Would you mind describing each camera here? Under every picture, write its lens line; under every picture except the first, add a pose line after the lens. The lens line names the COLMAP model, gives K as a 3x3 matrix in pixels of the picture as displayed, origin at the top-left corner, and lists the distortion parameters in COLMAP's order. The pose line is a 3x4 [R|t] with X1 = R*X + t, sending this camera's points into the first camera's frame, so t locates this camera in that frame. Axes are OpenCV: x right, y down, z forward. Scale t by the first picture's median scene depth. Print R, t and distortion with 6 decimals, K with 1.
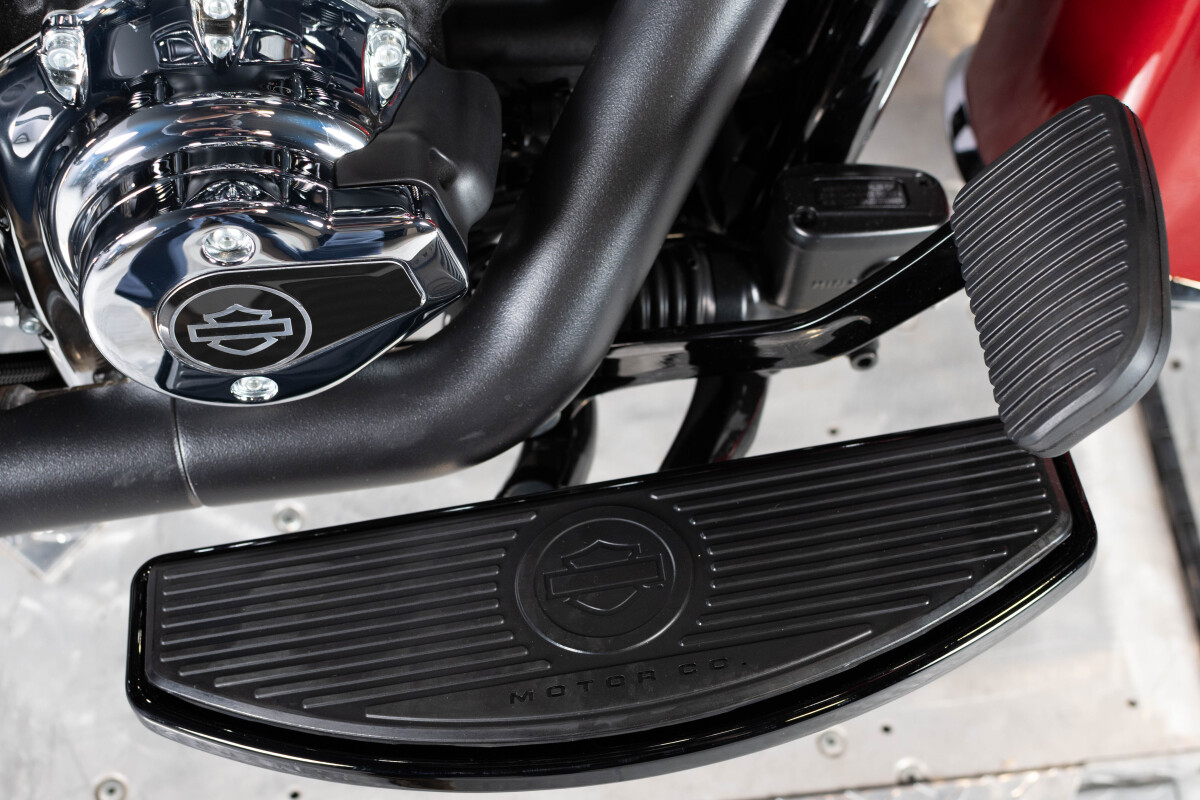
lens RADIAL K [[1807.4, 0, 600.0], [0, 1807.4, 400.0], [0, 0, 1]] dist [0.001020, 0.017084]
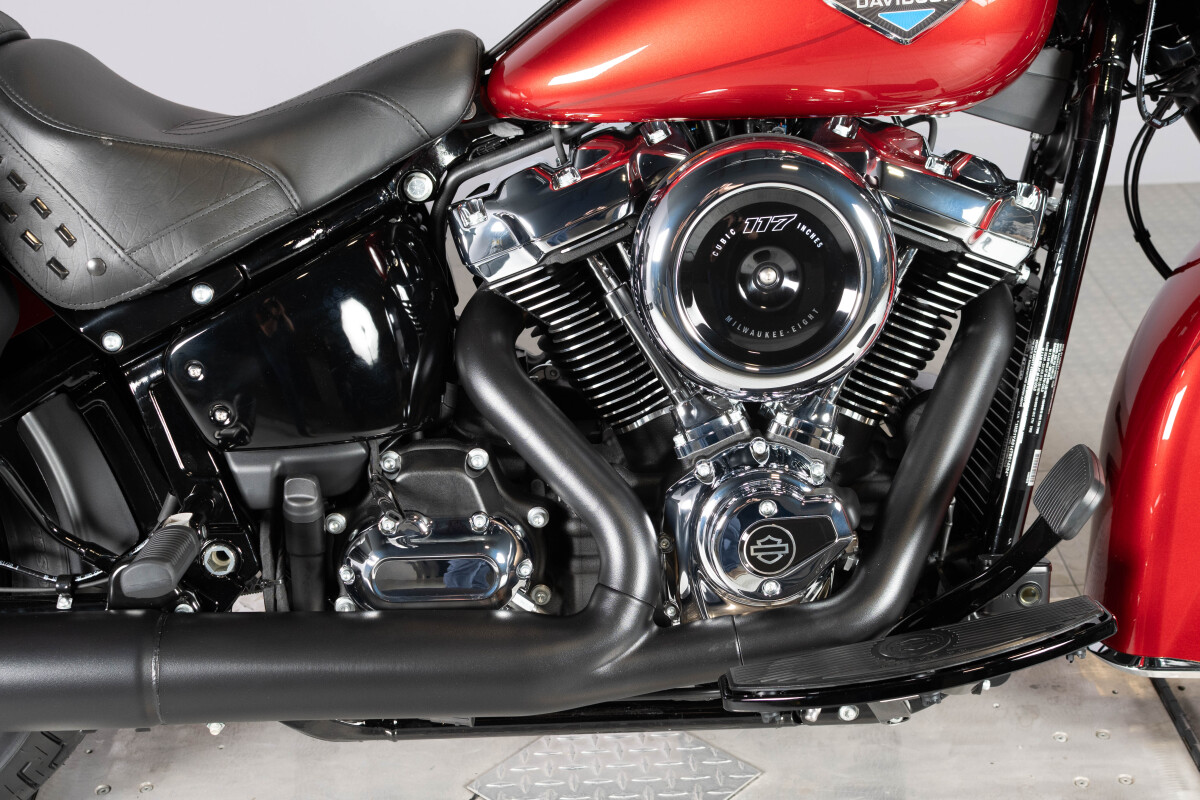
lens RADIAL K [[1807.4, 0, 600.0], [0, 1807.4, 400.0], [0, 0, 1]] dist [0.001020, 0.017084]
pose [[0.989200, -0.074981, -0.125942, -0.092128], [-0.026967, 0.751476, -0.659209, 1.564538], [0.144070, 0.655486, 0.741338, -1.170624]]
